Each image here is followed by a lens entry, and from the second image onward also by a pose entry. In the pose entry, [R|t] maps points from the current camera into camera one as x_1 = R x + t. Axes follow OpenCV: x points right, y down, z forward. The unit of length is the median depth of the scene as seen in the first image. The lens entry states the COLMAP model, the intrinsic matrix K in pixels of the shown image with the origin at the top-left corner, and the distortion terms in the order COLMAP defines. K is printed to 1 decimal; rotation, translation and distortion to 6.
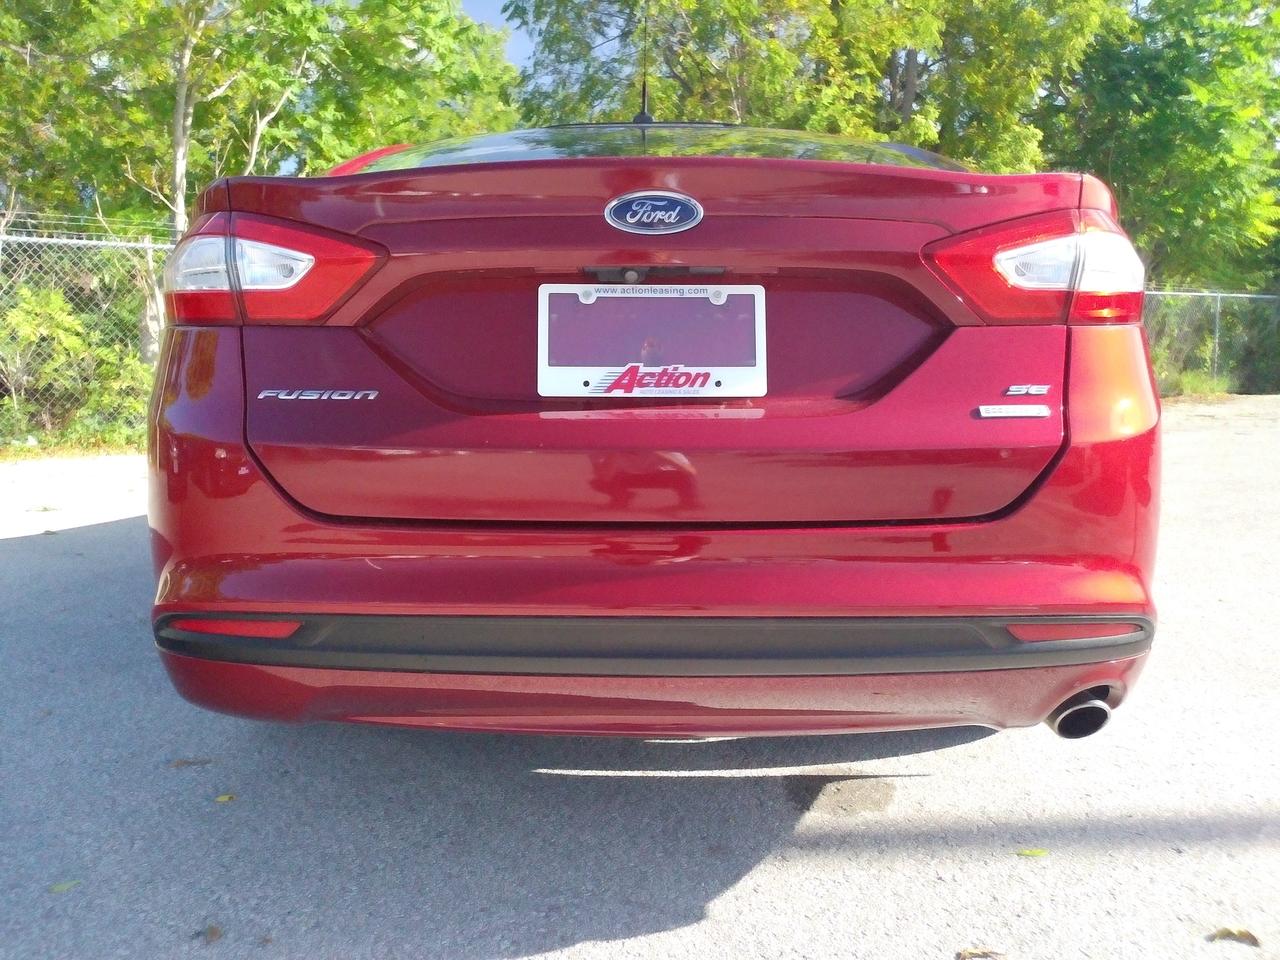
lens RADIAL K [[963.1, 0, 637.2], [0, 963.1, 481.4], [0, 0, 1]] dist [-0.005257, -0.000543]
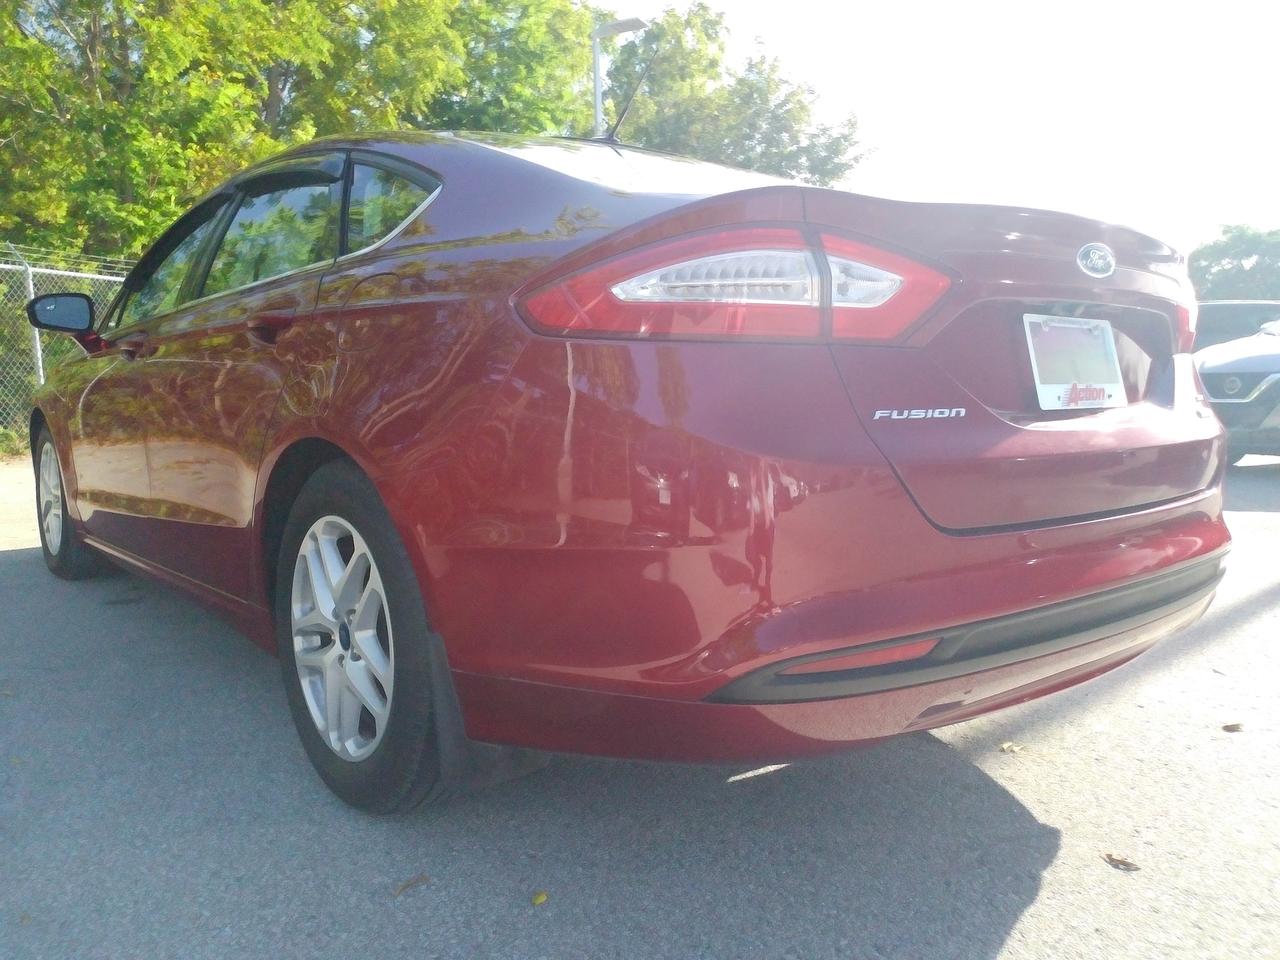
lens RADIAL K [[963.1, 0, 639.5], [0, 963.1, 481.6], [0, 0, 1]] dist [-0.005257, -0.000543]
pose [[0.760938, -0.071306, 0.644895, -1.100547], [0.082804, 0.996488, 0.012477, -0.050280], [-0.643520, 0.043906, 0.764169, 0.380188]]
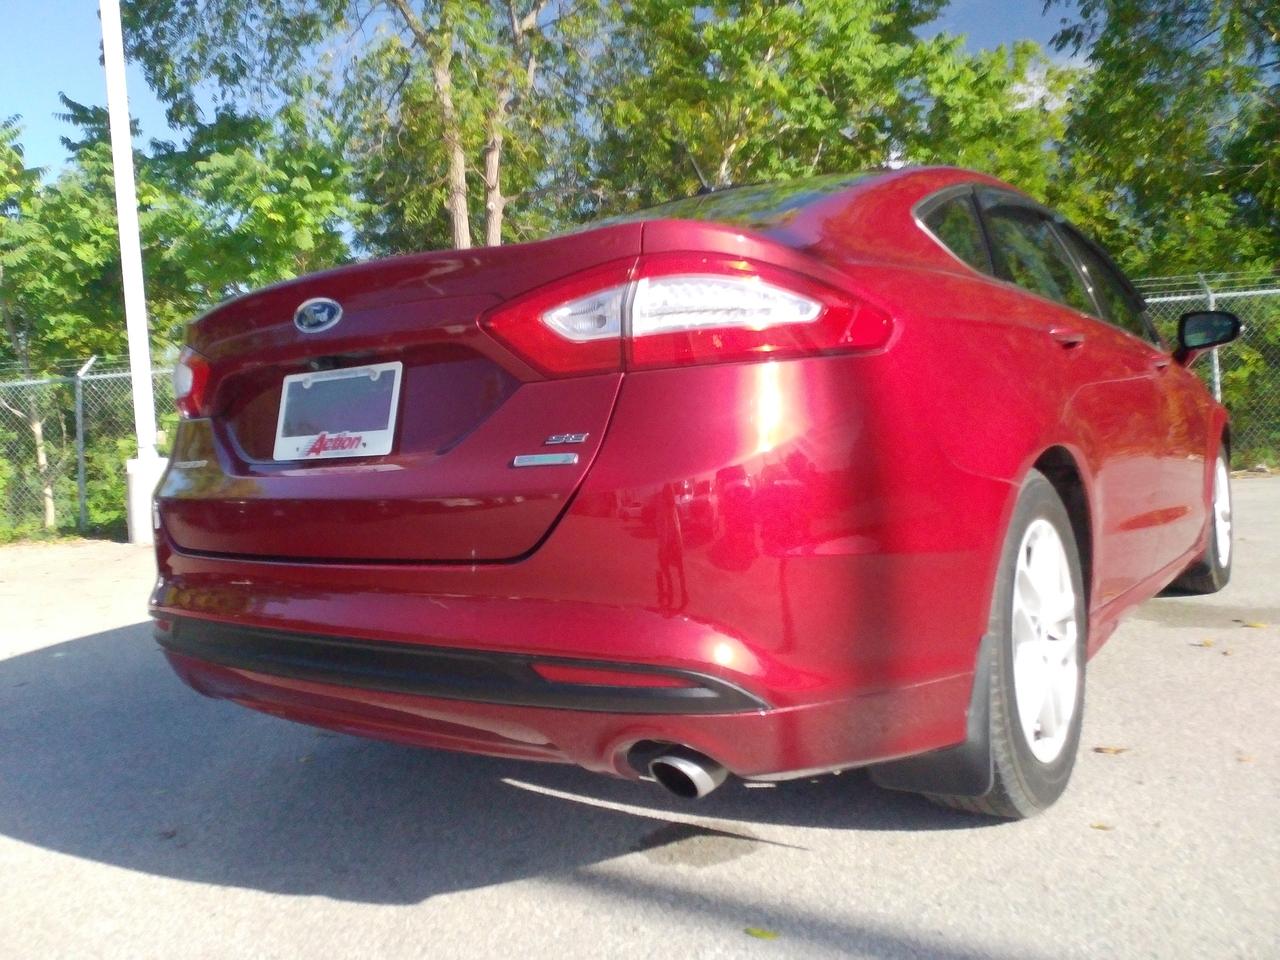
lens RADIAL K [[963.1, 0, 639.2], [0, 963.1, 477.0], [0, 0, 1]] dist [-0.005257, -0.000543]
pose [[0.820502, -0.022704, -0.571193, 0.958402], [-0.013196, 0.998192, -0.058633, 0.005657], [0.571492, 0.055646, 0.818719, 0.176881]]
